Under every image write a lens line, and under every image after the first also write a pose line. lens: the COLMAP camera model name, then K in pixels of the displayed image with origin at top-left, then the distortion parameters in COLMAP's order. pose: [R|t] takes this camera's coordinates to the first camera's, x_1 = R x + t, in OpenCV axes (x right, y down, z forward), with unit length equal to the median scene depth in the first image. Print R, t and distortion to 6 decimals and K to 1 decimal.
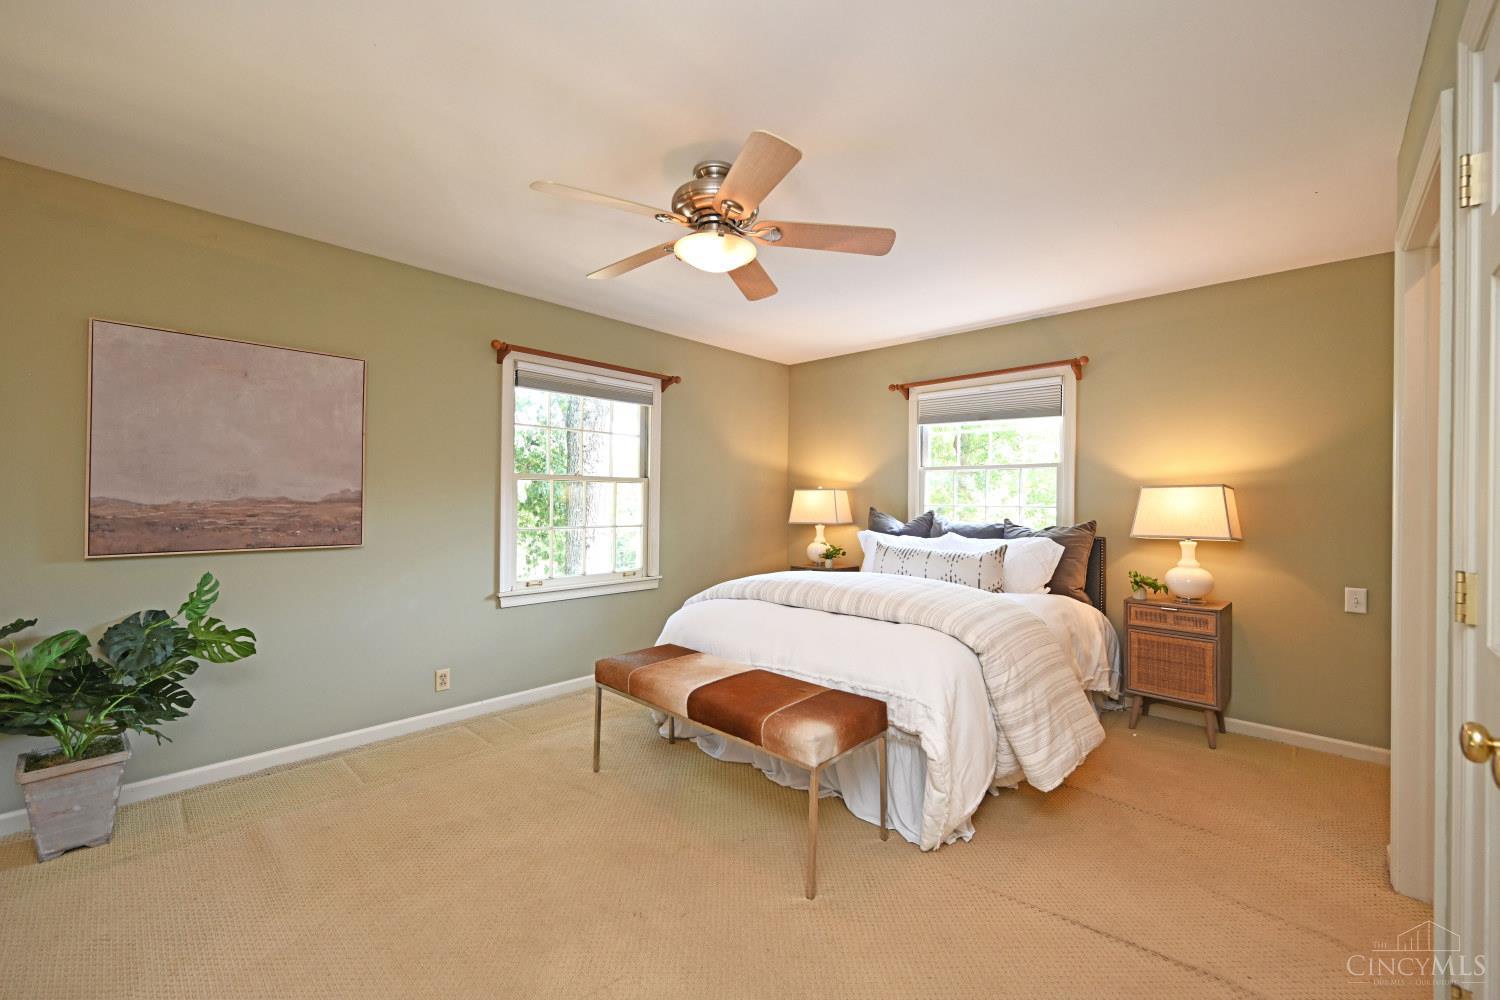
lens RADIAL K [[593.5, 0, 750.0], [0, 593.5, 500.0], [0, 0, 1]] dist [0.001031, 0.000035]
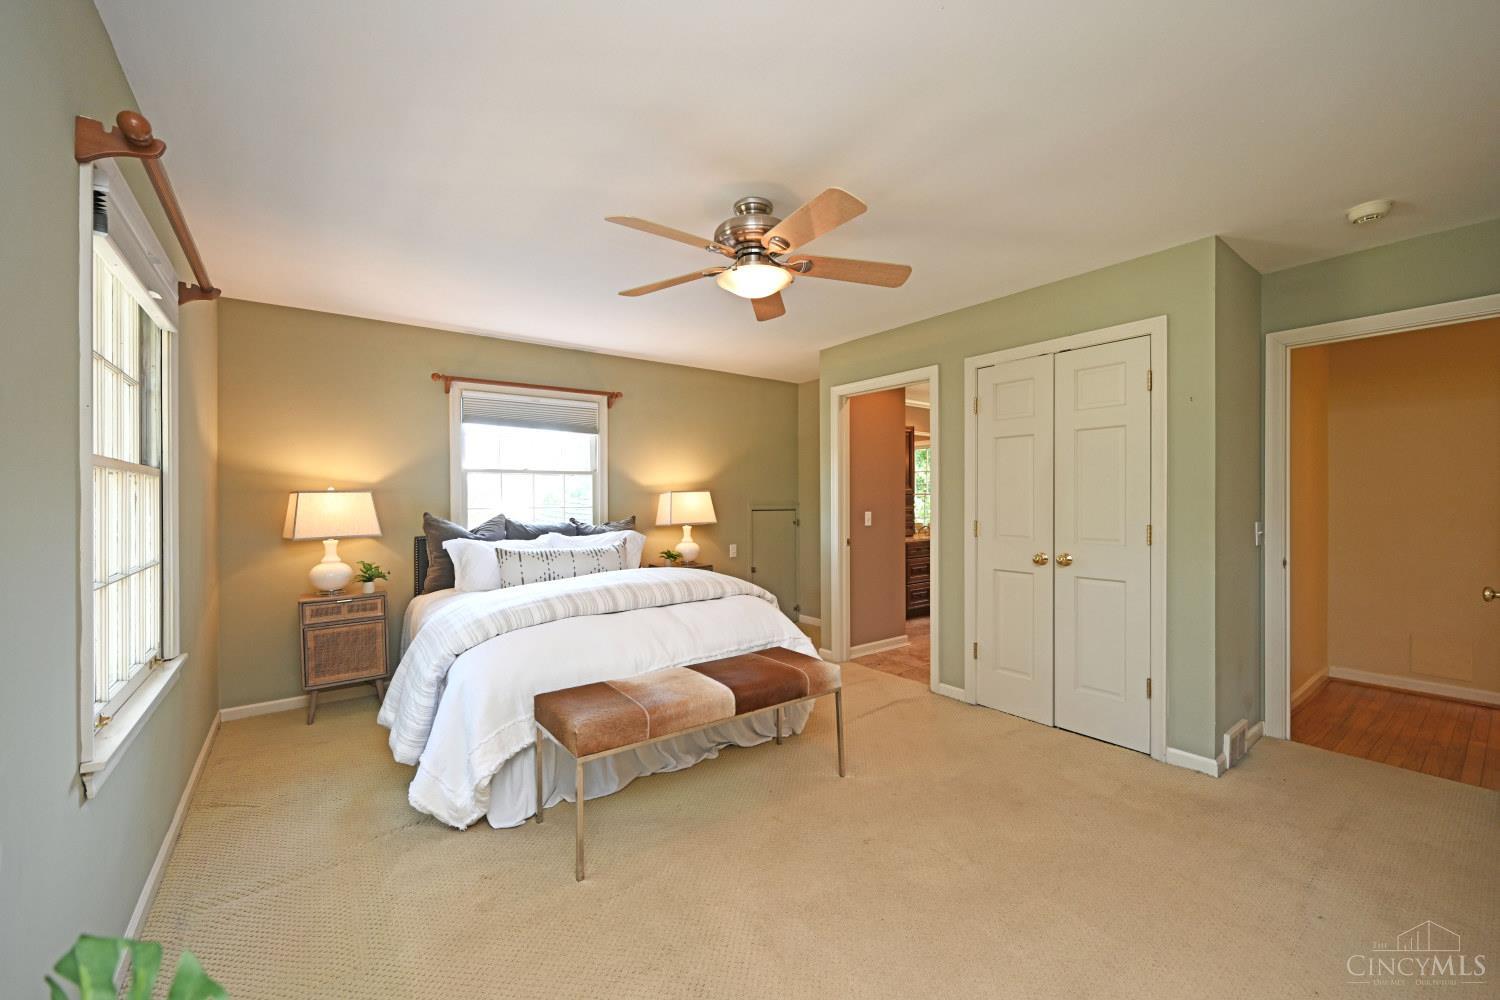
lens RADIAL K [[593.5, 0, 750.0], [0, 593.5, 500.0], [0, 0, 1]] dist [0.001031, 0.000035]
pose [[0.179078, -0.011373, 0.983769, -0.665984], [0.009312, 0.999908, 0.009865, -0.012143], [-0.983791, 0.007394, 0.179168, 0.466056]]
